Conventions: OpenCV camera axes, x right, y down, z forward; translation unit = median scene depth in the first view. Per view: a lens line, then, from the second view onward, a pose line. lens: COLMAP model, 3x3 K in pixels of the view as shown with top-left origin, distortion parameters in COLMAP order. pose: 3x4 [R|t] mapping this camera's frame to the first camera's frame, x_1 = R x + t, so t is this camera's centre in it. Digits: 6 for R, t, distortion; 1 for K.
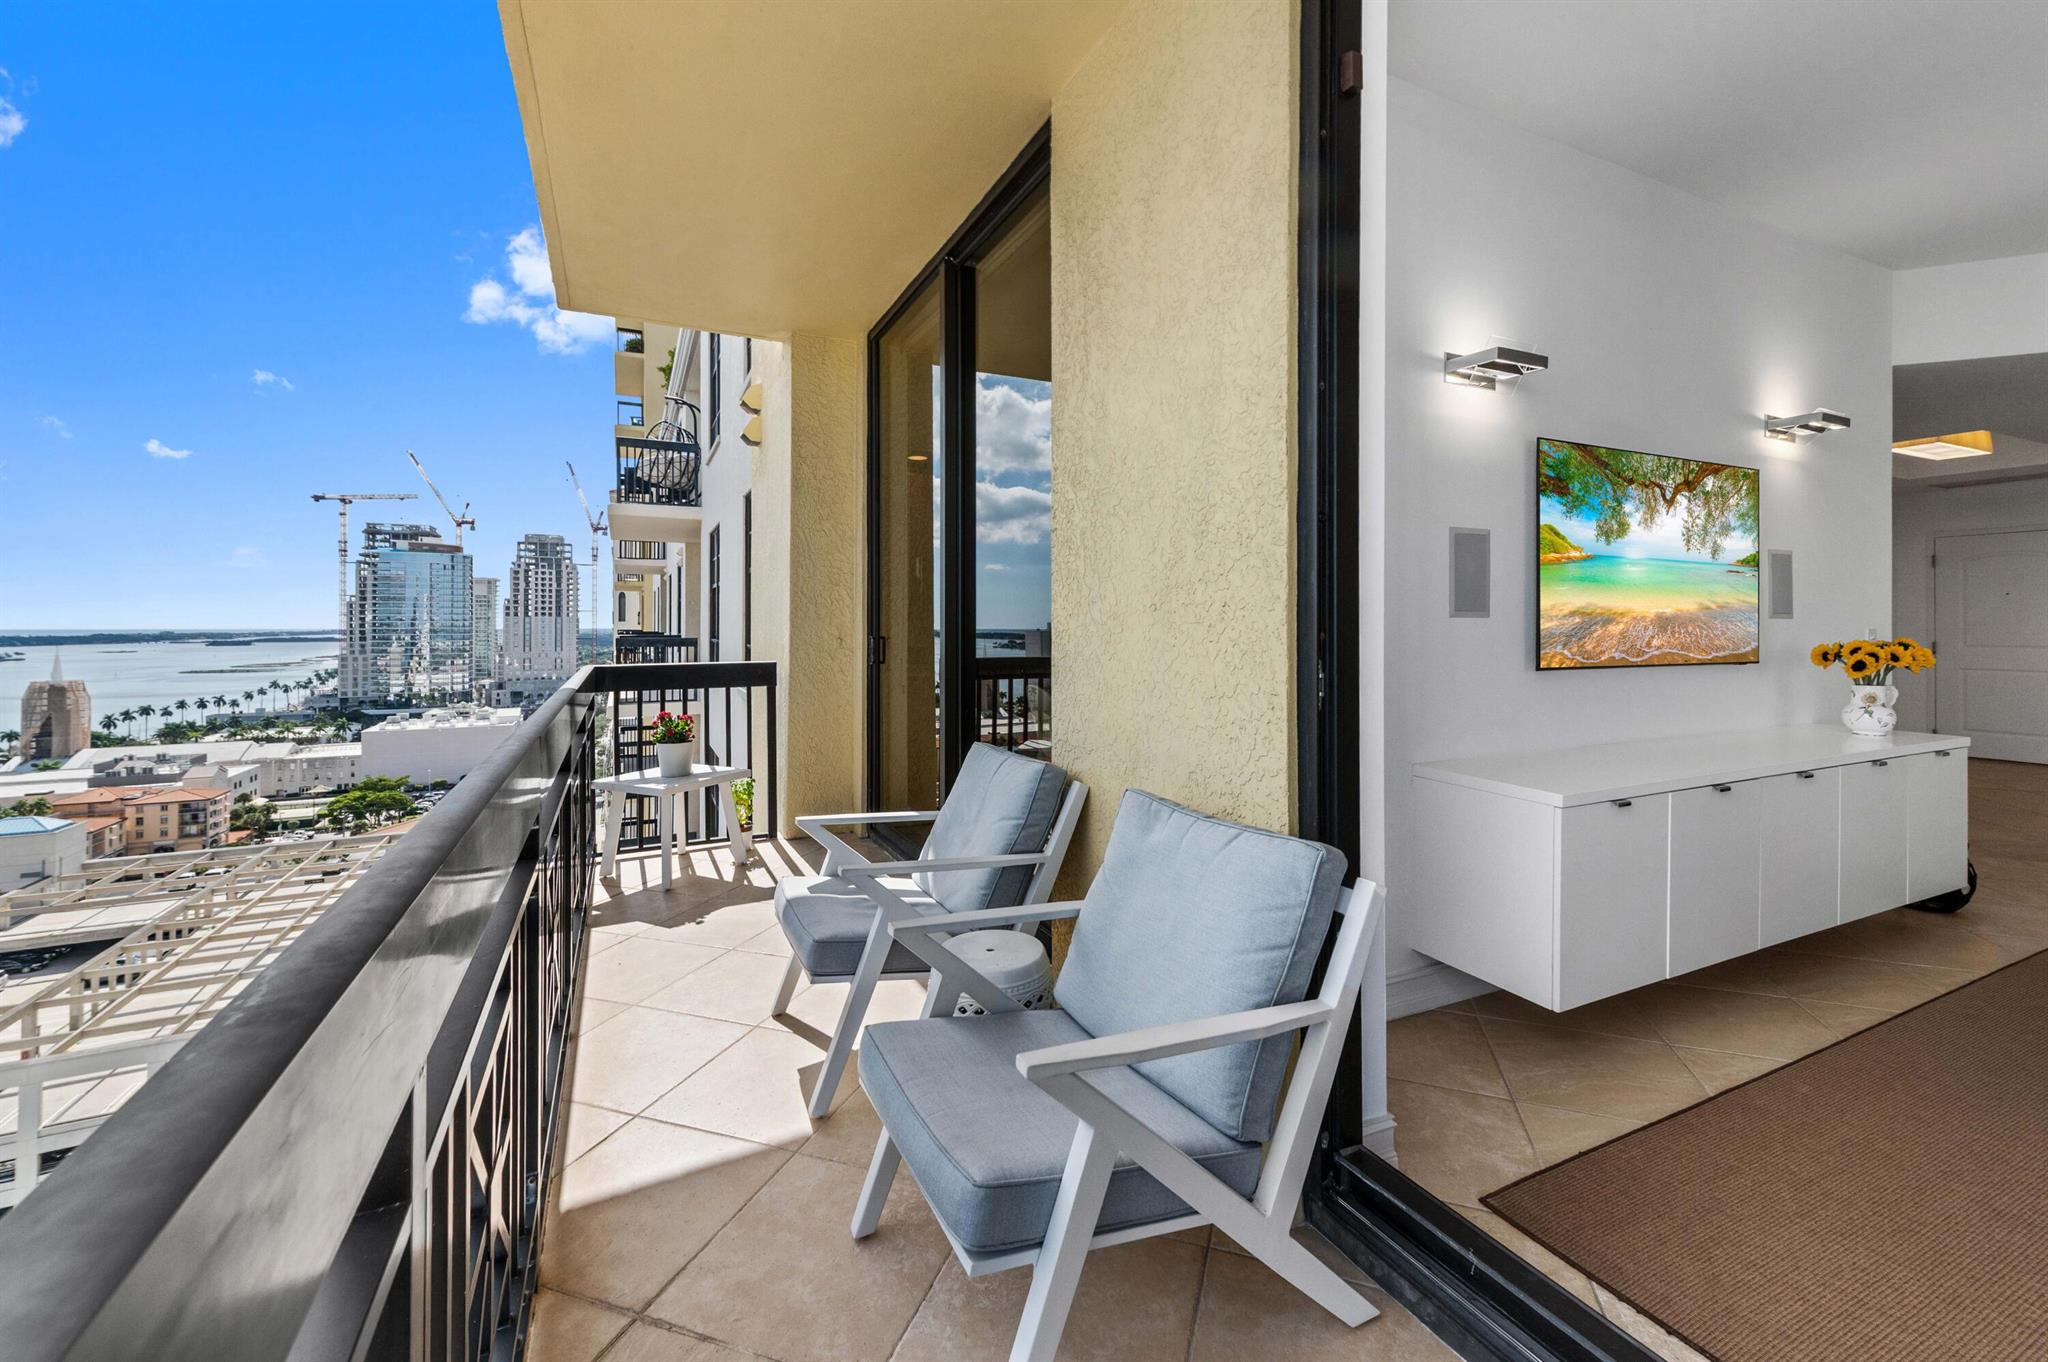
lens RADIAL K [[825.2, 0, 1020.1], [0, 825.2, 627.3], [0, 0, 1]] dist [0.019406, -0.000223]
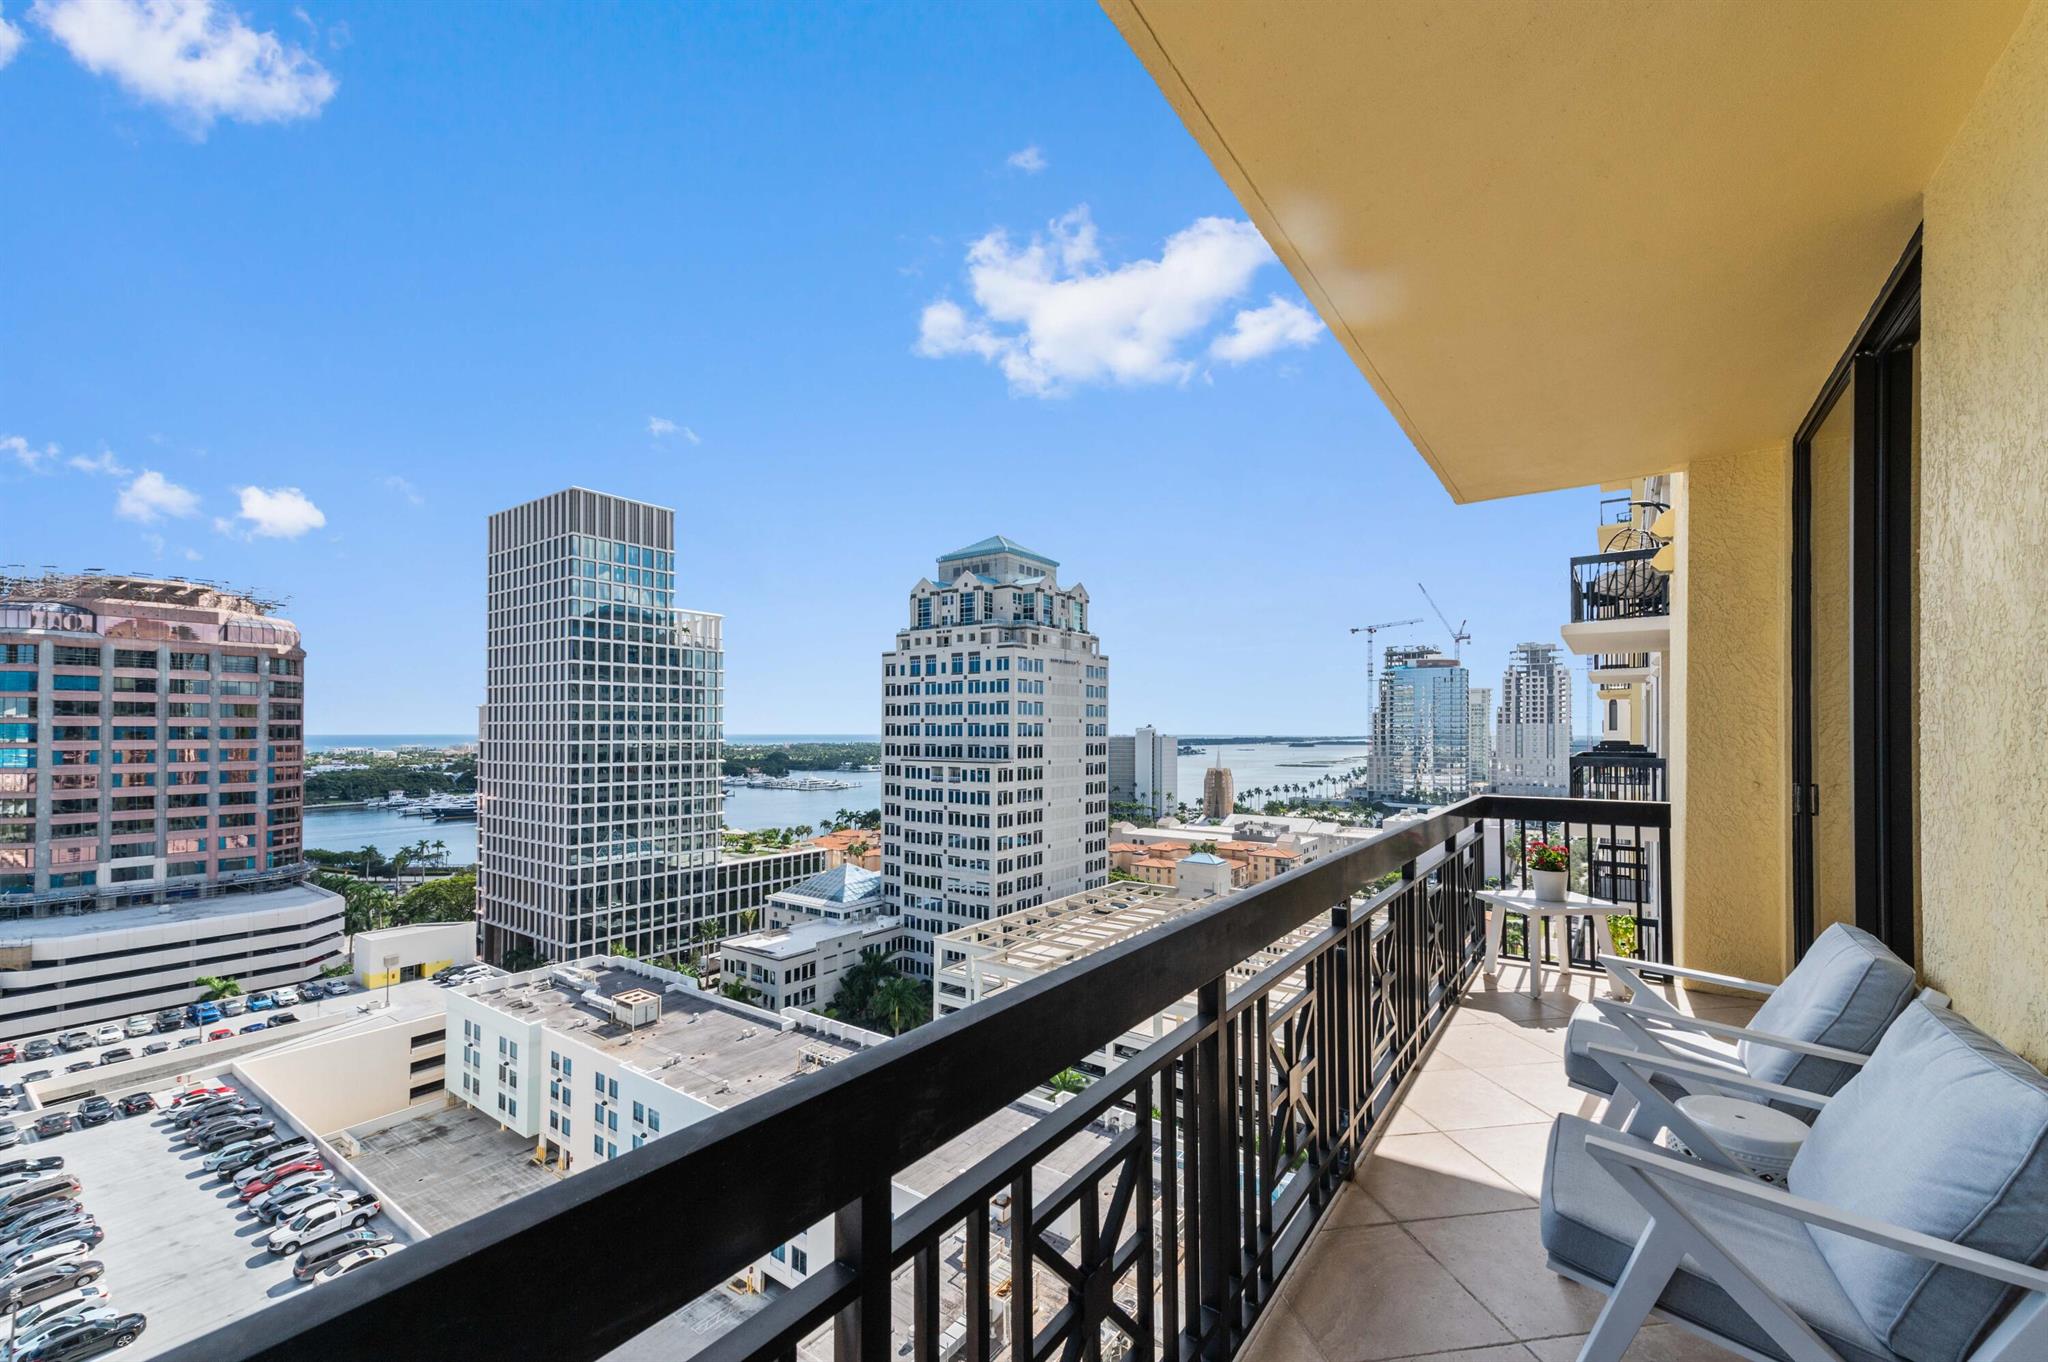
lens RADIAL K [[873.6, 0, 1018.8], [0, 873.6, 722.5], [0, 0, 1]] dist [0.018018, 0.000046]
pose [[0.464204, 0.000029, -0.885728, 0.100513], [0.002021, 0.999997, 0.001092, -0.020956], [0.885726, -0.002296, 0.464203, -0.061286]]
